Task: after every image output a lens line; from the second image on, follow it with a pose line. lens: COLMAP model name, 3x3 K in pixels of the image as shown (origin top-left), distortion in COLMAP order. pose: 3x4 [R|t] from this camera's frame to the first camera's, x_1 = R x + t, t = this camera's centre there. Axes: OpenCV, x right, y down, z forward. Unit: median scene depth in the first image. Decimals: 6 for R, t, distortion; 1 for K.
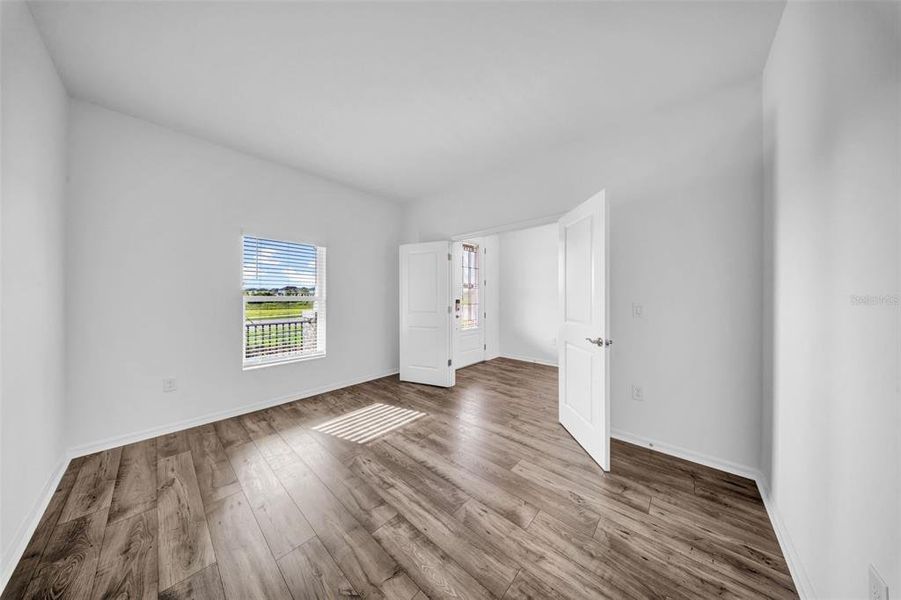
lens RADIAL K [[264.4, 0, 449.1], [0, 264.4, 298.1], [0, 0, 1]] dist [-0.001666, -0.000177]
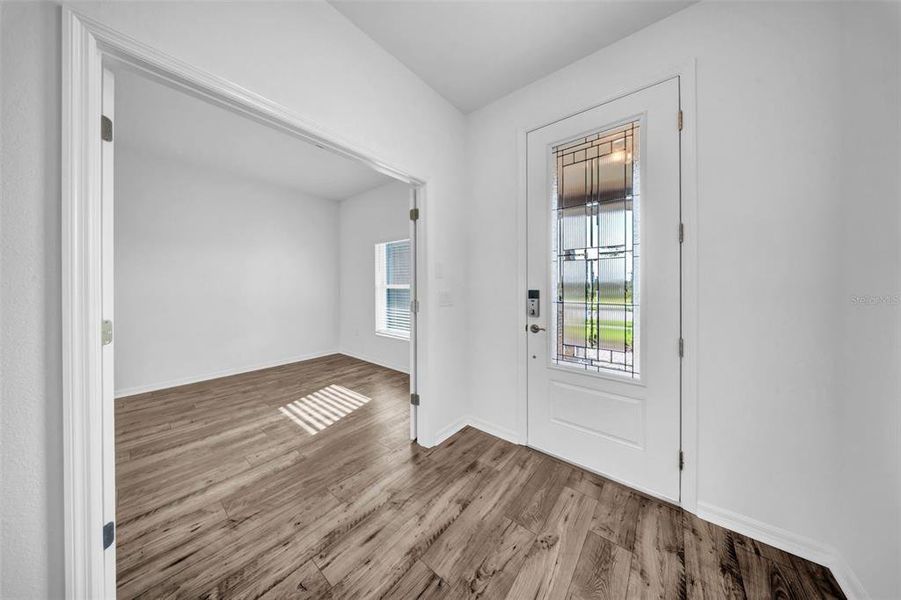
lens RADIAL K [[264.4, 0, 449.1], [0, 264.4, 298.1], [0, 0, 1]] dist [-0.001666, -0.000177]
pose [[0.036394, 0.034578, -0.998739, 0.517984], [0.003395, 0.999391, 0.034724, 0.003880], [0.999332, -0.004655, 0.036255, 0.965697]]
